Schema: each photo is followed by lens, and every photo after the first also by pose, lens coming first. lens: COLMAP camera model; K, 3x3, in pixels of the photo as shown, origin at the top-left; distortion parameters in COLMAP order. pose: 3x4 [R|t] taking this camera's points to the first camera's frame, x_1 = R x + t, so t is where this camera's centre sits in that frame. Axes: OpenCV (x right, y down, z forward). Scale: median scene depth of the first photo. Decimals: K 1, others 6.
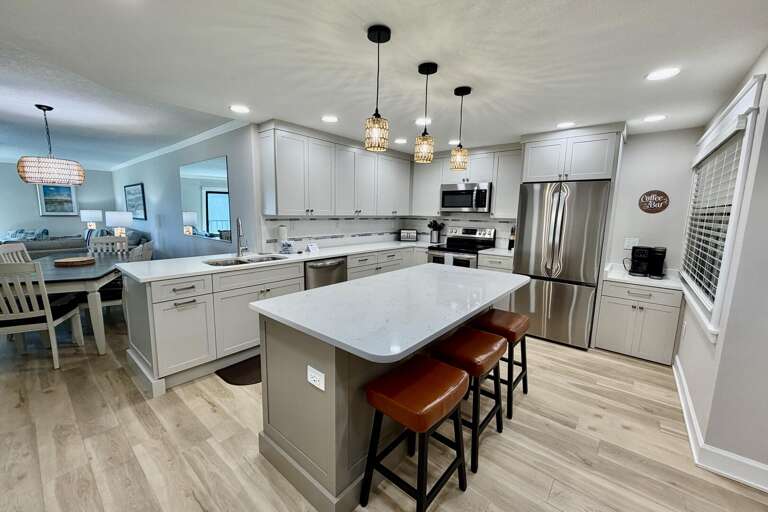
lens RADIAL K [[312.8, 0, 380.4], [0, 312.8, 272.6], [0, 0, 1]] dist [0.001045, -0.000589]
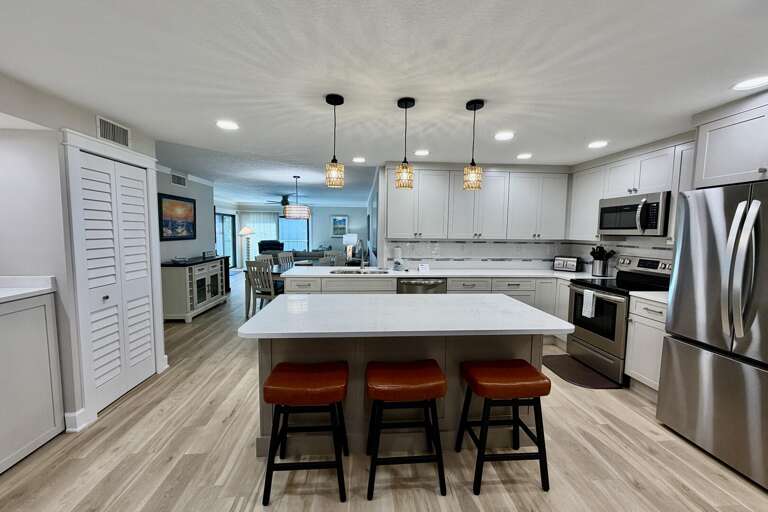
lens RADIAL K [[312.8, 0, 380.4], [0, 312.8, 272.6], [0, 0, 1]] dist [0.001045, -0.000589]
pose [[0.680467, 0.088521, -0.727413, 0.425620], [-0.139791, 0.990128, -0.010276, -0.025927], [0.719322, 0.108678, 0.686123, 0.123636]]
